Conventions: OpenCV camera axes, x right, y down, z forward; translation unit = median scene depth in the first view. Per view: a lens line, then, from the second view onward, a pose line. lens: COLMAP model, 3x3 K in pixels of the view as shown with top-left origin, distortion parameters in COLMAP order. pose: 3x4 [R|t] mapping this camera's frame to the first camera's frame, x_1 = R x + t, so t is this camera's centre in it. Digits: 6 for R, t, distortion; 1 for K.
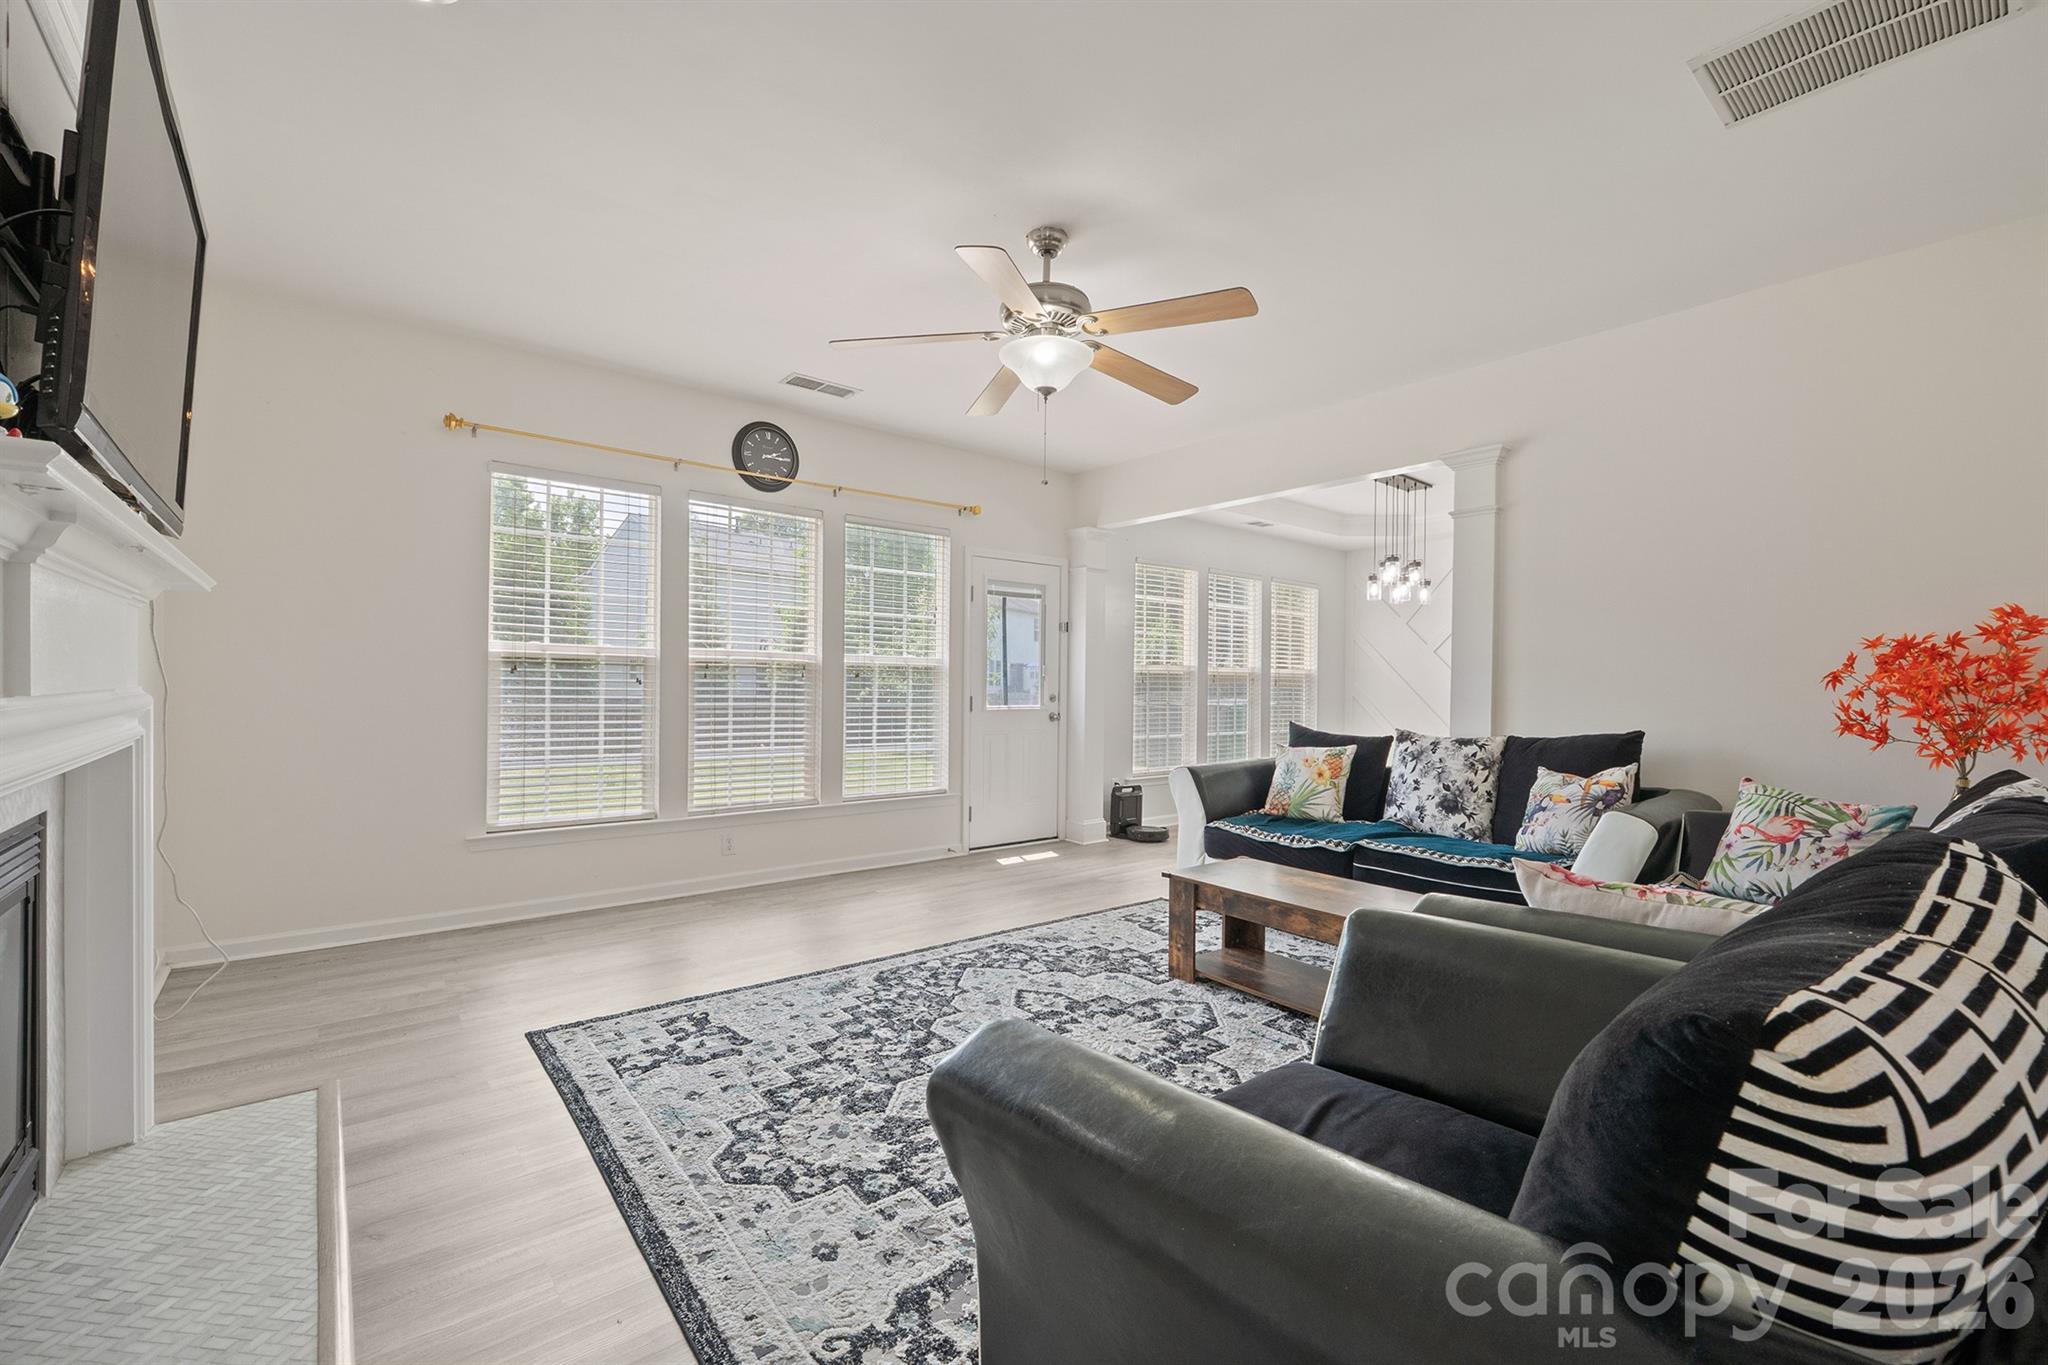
lens RADIAL K [[865.2, 0, 1024.6], [0, 865.2, 690.2], [0, 0, 1]] dist [-0.001038, 0.000290]
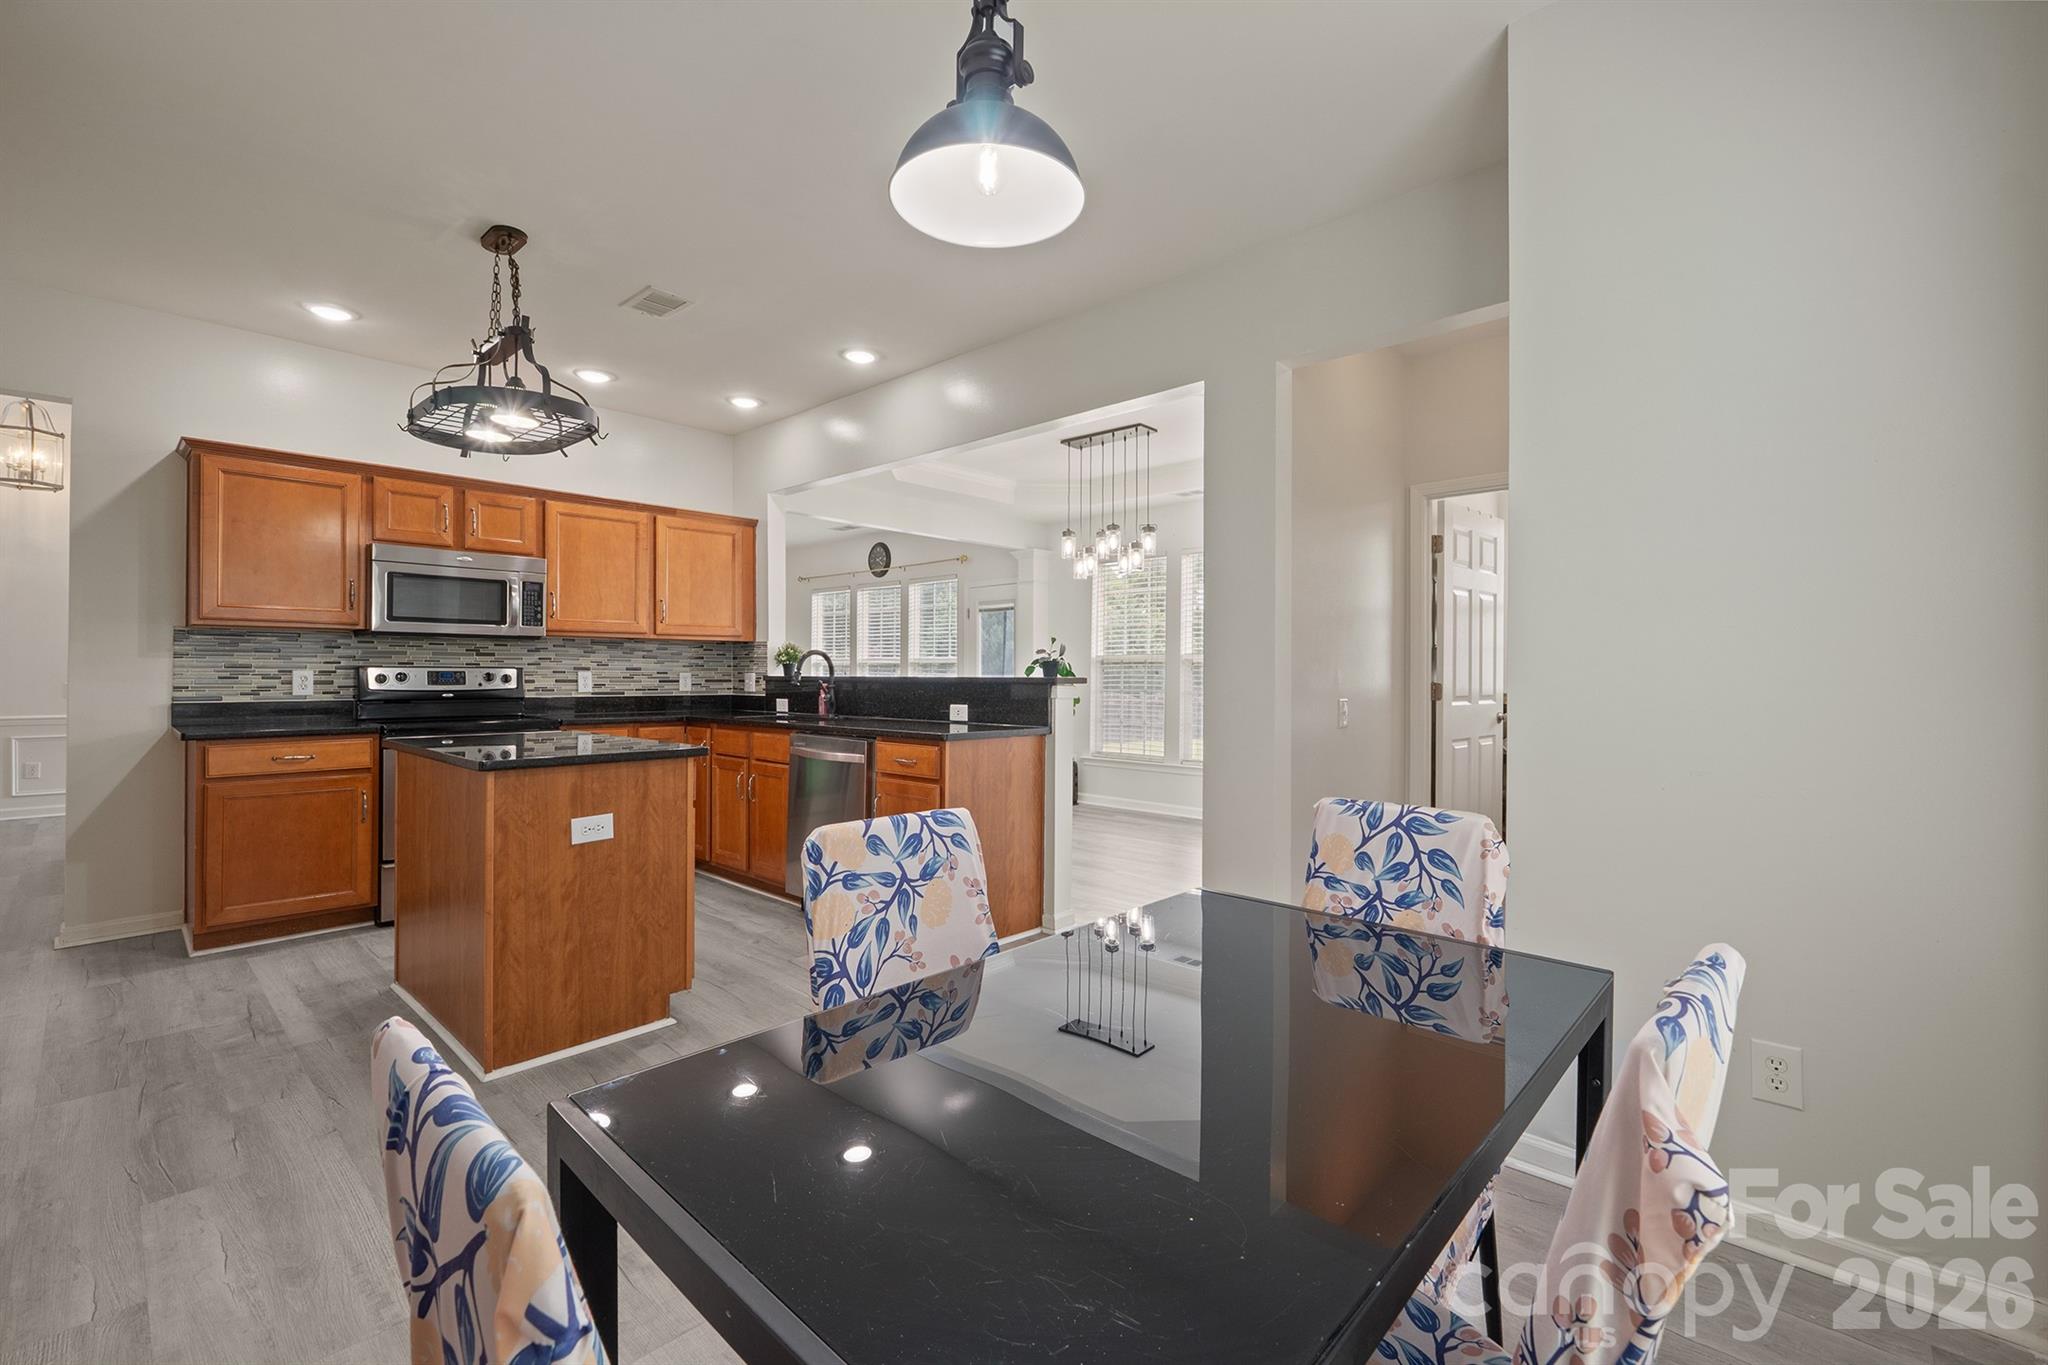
lens RADIAL K [[867.6, 0, 1027.8], [0, 867.6, 673.1], [0, 0, 1]] dist [-0.004624, 0.000004]
pose [[0.133759, -0.010551, -0.990958, 2.655654], [-0.010132, 0.999876, -0.012014, 0.015573], [0.990962, 0.011648, 0.133636, 1.671189]]
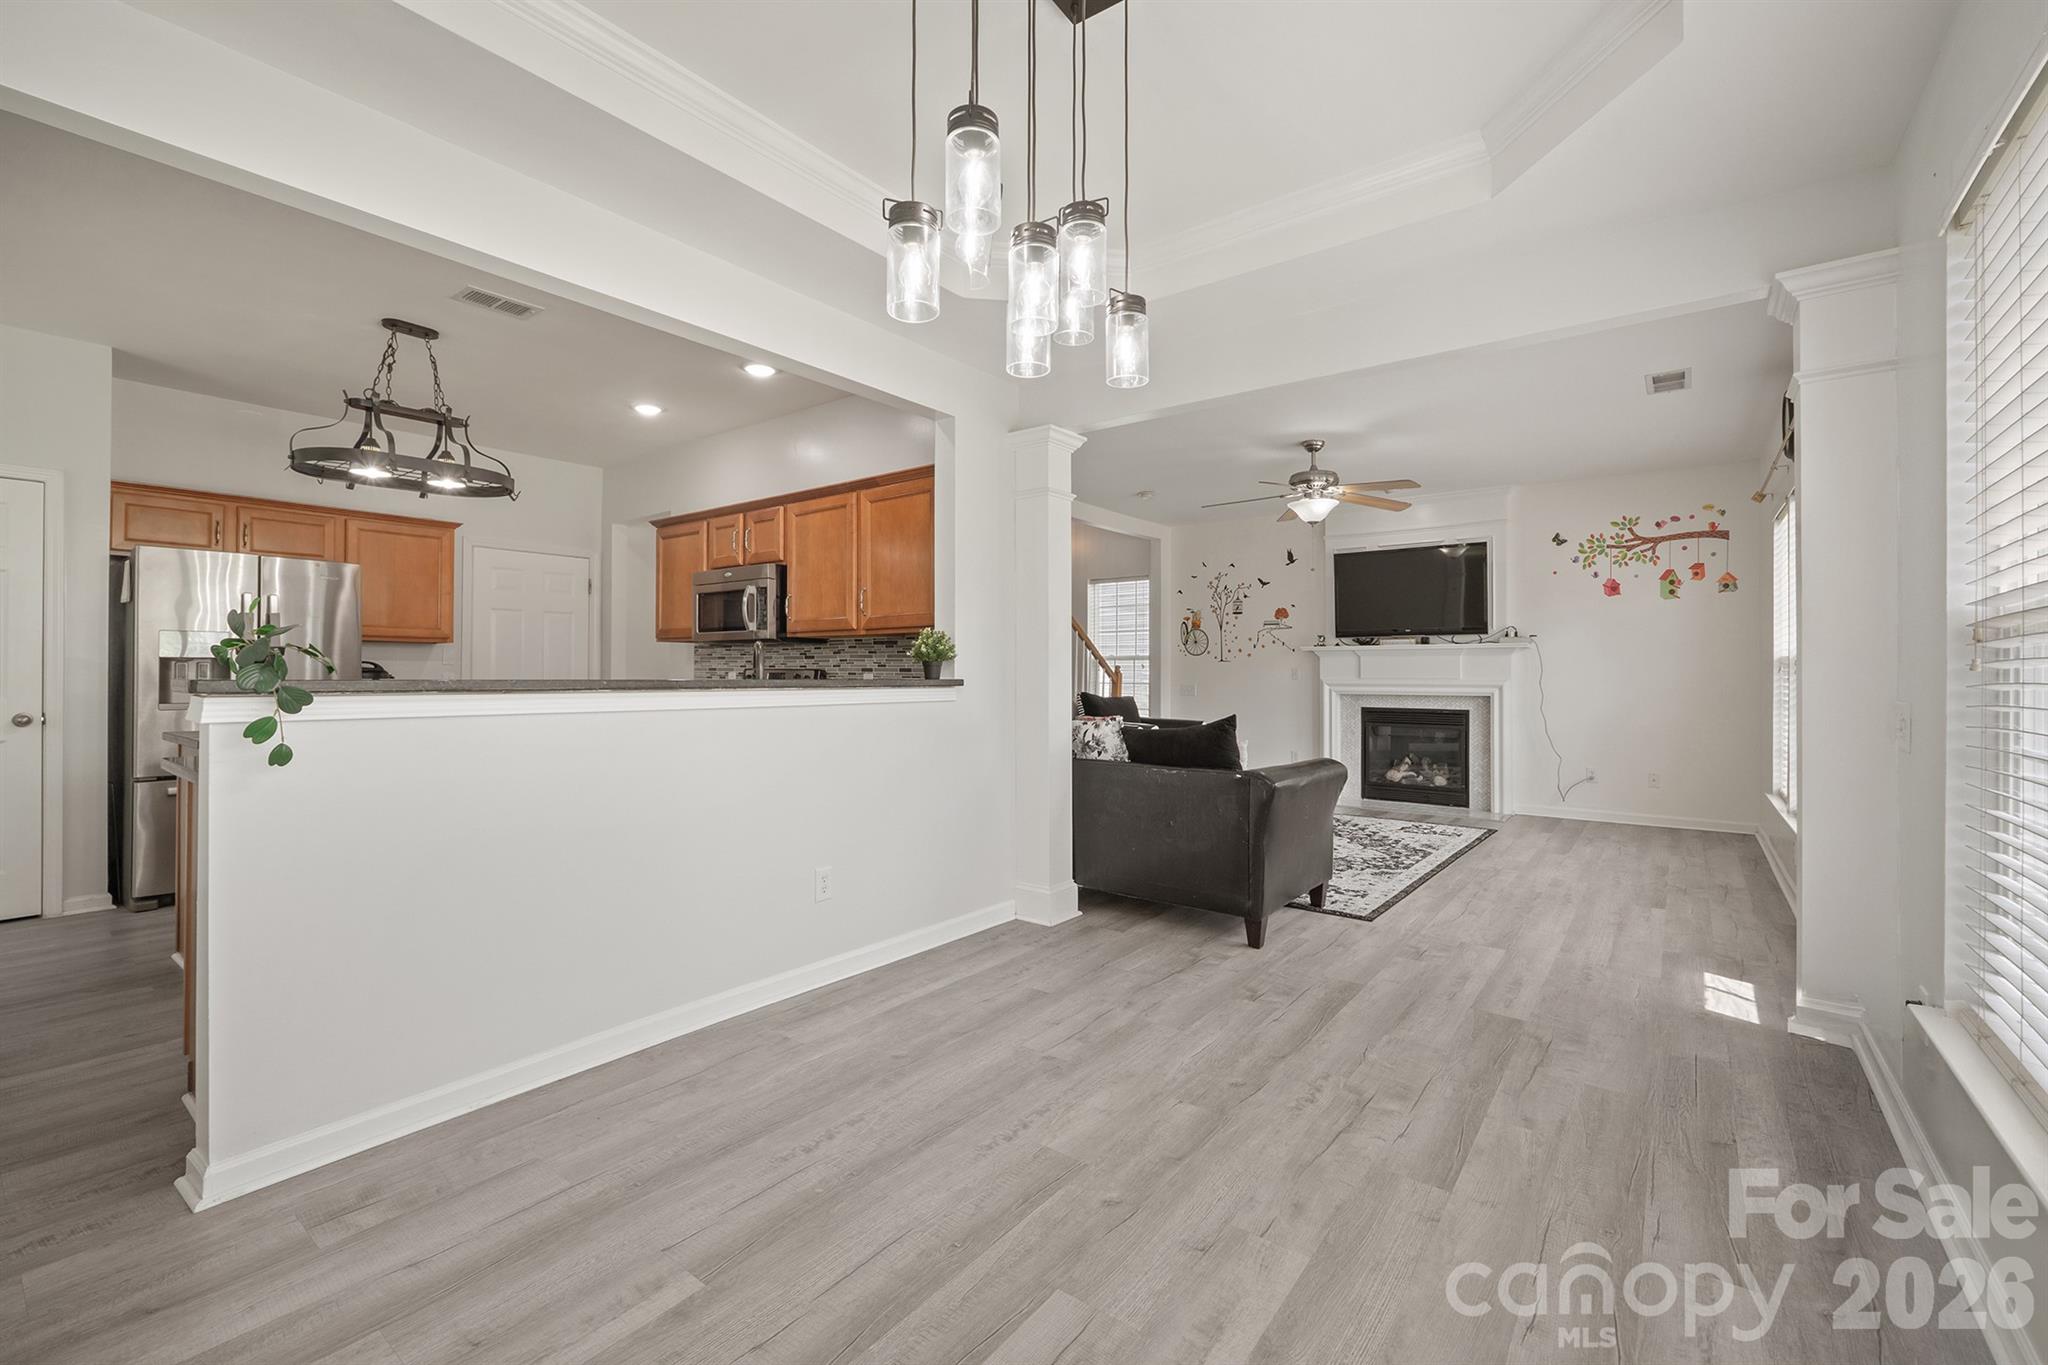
lens RADIAL K [[857.4, 0, 1028.3], [0, 857.4, 671.8], [0, 0, 1]] dist [-0.005804, -0.000234]
pose [[-0.973879, -0.015078, -0.226566, 1.018159], [-0.016491, 0.999855, 0.004343, -0.011710], [0.226467, 0.007966, -0.973986, 2.595541]]
